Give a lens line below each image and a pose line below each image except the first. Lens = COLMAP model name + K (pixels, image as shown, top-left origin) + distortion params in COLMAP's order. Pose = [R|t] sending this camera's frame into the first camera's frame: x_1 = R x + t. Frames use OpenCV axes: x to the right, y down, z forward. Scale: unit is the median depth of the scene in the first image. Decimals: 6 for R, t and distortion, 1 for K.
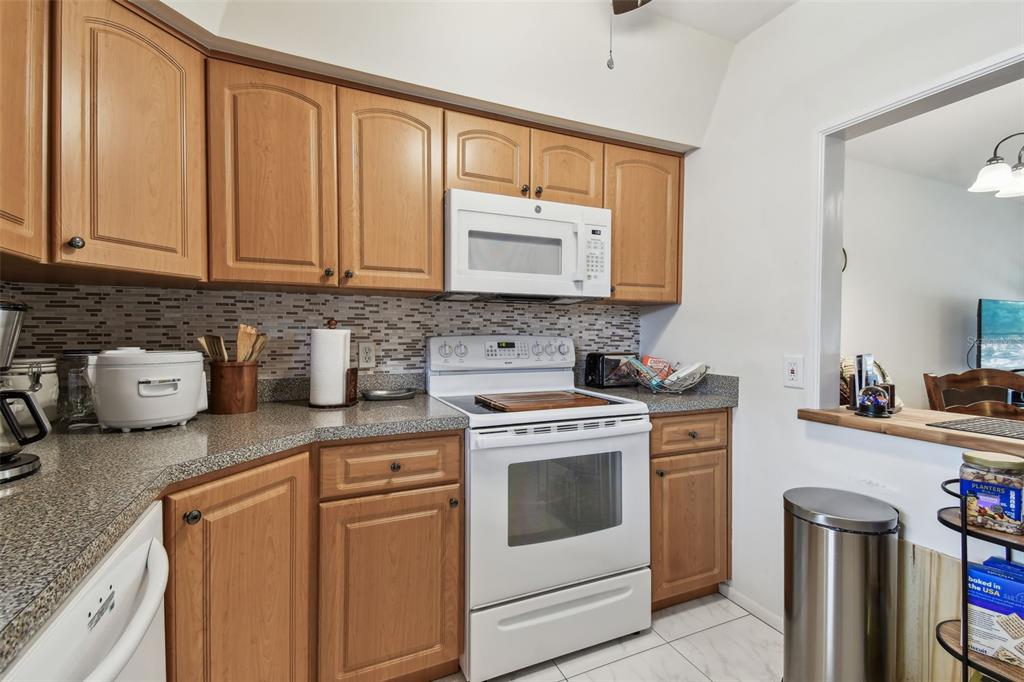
lens RADIAL K [[465.5, 0, 514.8], [0, 465.5, 340.0], [0, 0, 1]] dist [0.019850, -0.005347]
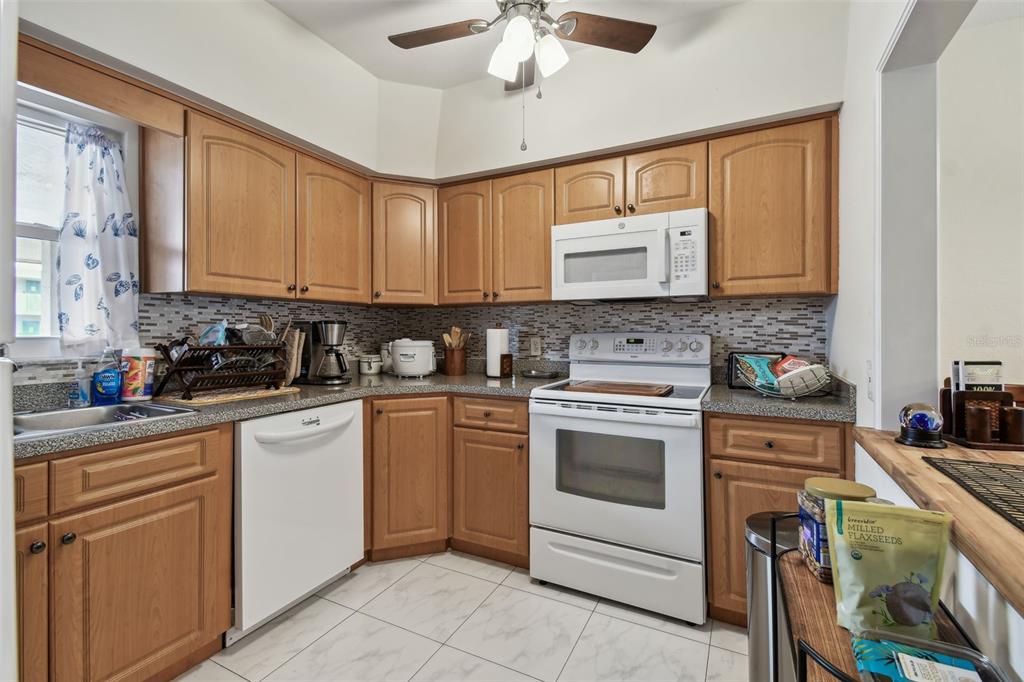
lens RADIAL K [[465.5, 0, 502.1], [0, 465.5, 331.9], [0, 0, 1]] dist [0.019850, -0.005347]
pose [[0.602576, -0.003135, -0.798056, 0.792037], [-0.006703, 0.999937, -0.008989, 0.000737], [0.798034, 0.010765, 0.602517, 0.050873]]
